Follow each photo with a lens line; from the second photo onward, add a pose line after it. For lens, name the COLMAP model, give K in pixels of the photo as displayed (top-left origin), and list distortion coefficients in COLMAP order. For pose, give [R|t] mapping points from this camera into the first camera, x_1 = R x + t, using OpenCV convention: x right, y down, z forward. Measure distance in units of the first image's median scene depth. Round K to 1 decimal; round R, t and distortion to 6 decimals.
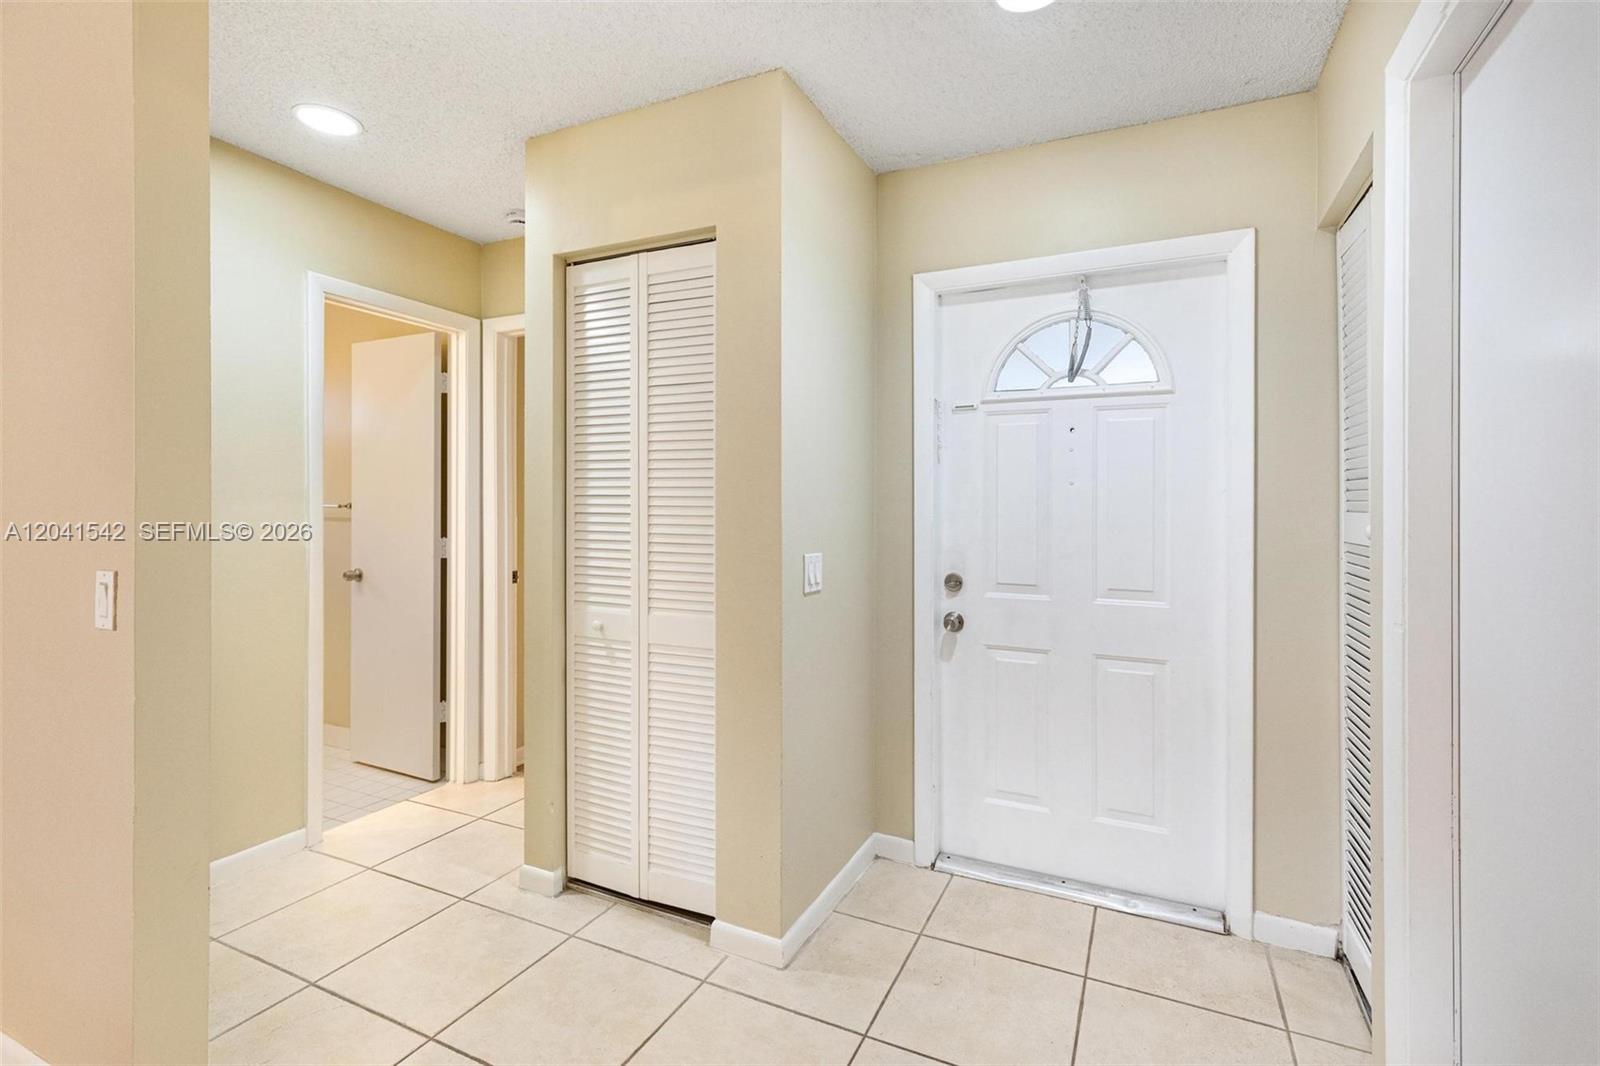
lens RADIAL K [[722.1, 0, 807.6], [0, 722.1, 518.0], [0, 0, 1]] dist [0.004808, 0.000209]
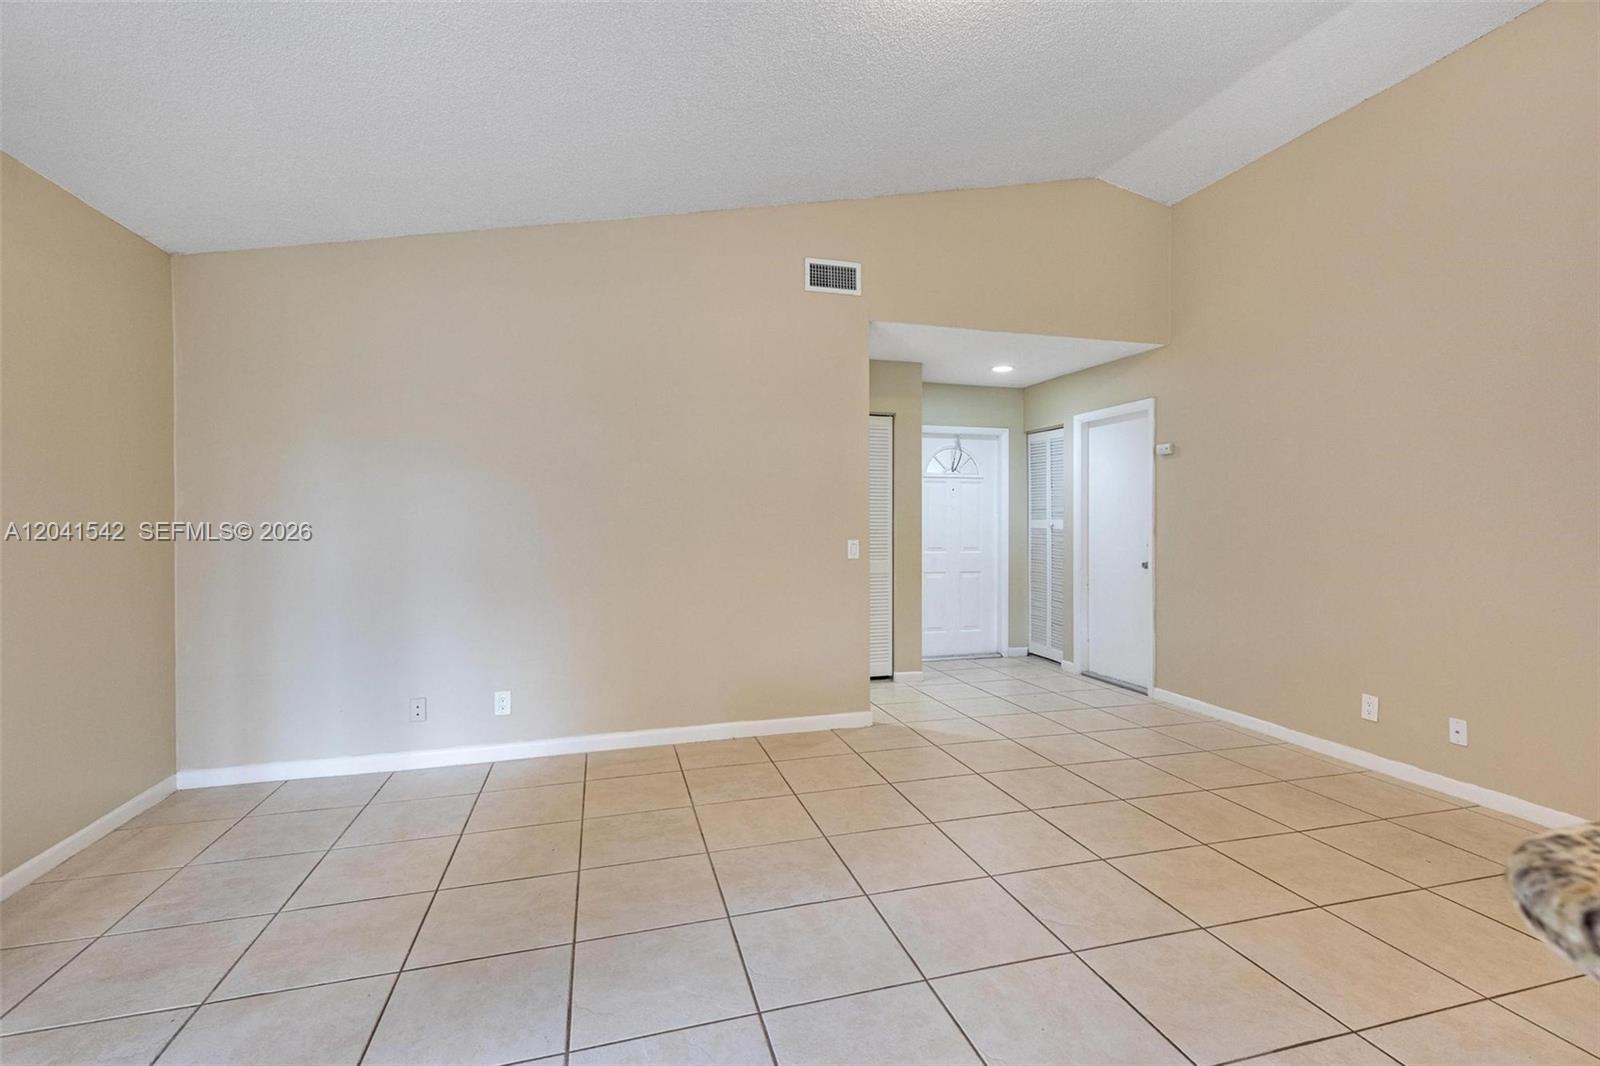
lens RADIAL K [[707.3, 0, 826.9], [0, 707.3, 517.7], [0, 0, 1]] dist [0.001509, 0.000298]
pose [[0.747097, -0.002708, 0.664709, -1.853874], [0.012418, 0.999874, -0.009884, 0.005116], [-0.664599, 0.015638, 0.747037, -0.706437]]
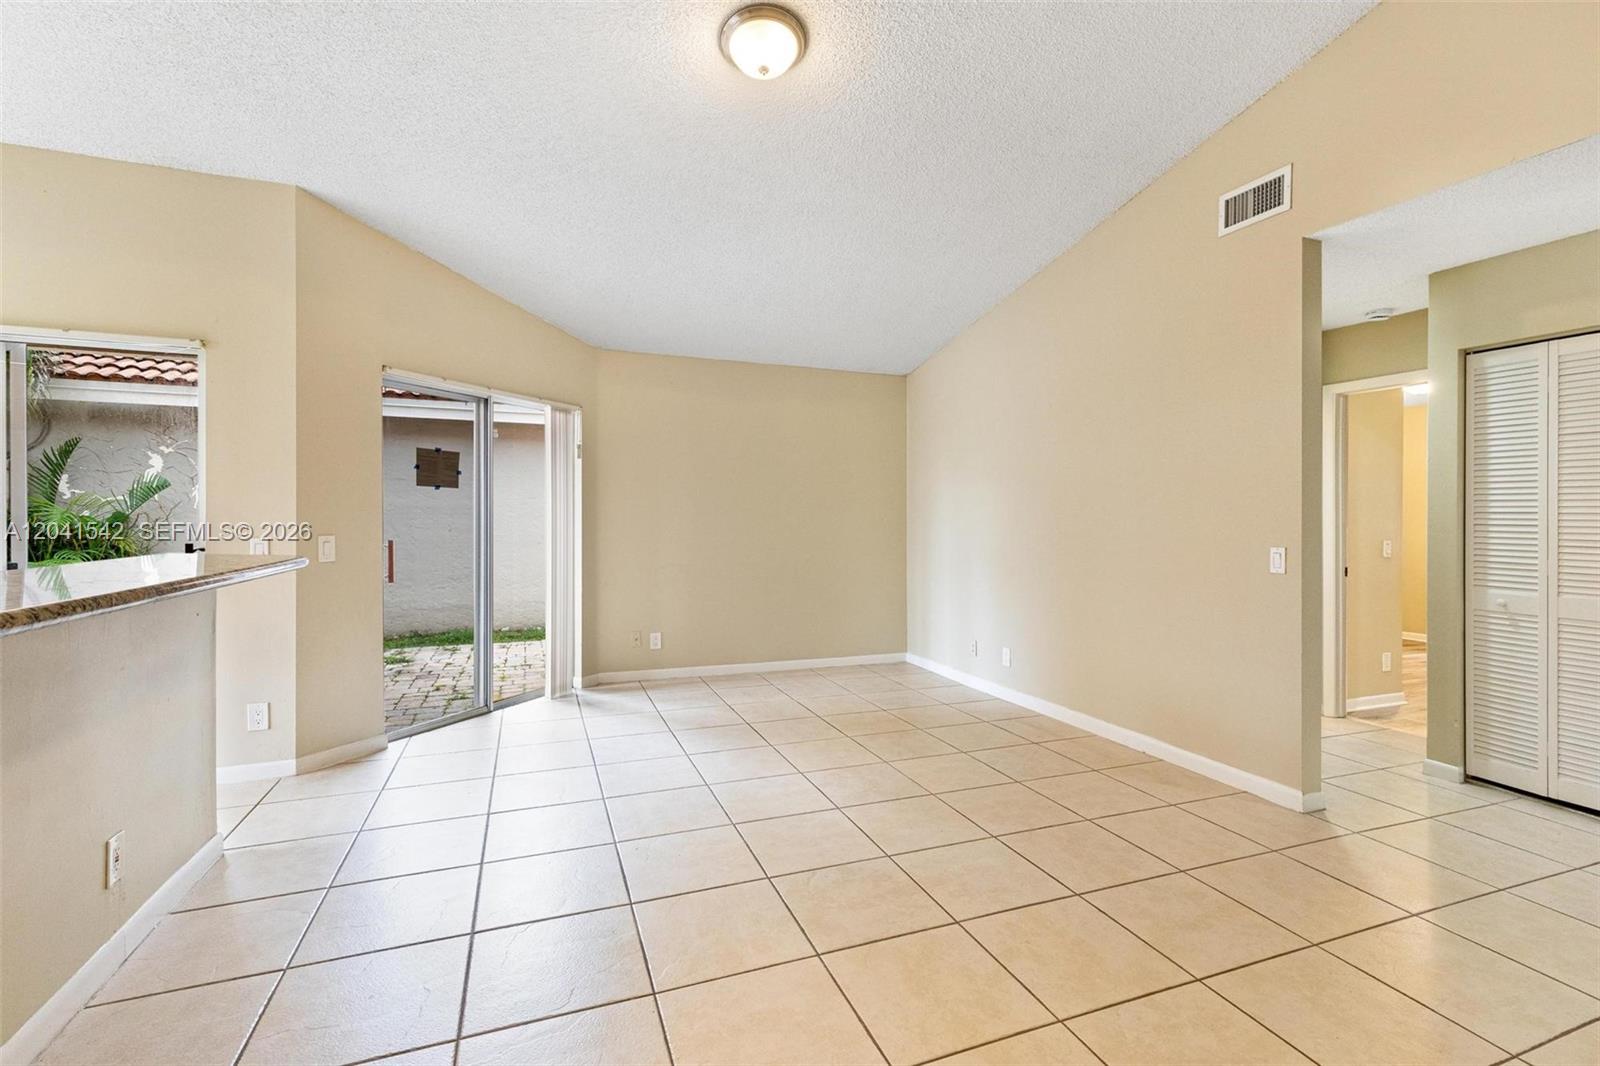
lens RADIAL K [[722.1, 0, 807.6], [0, 722.1, 518.0], [0, 0, 1]] dist [0.004808, 0.000209]
pose [[0.731667, 0.007449, -0.681621, -0.314603], [-0.018211, 0.999797, -0.008621, 0.017397], [0.681419, 0.018721, 0.731654, -0.994381]]
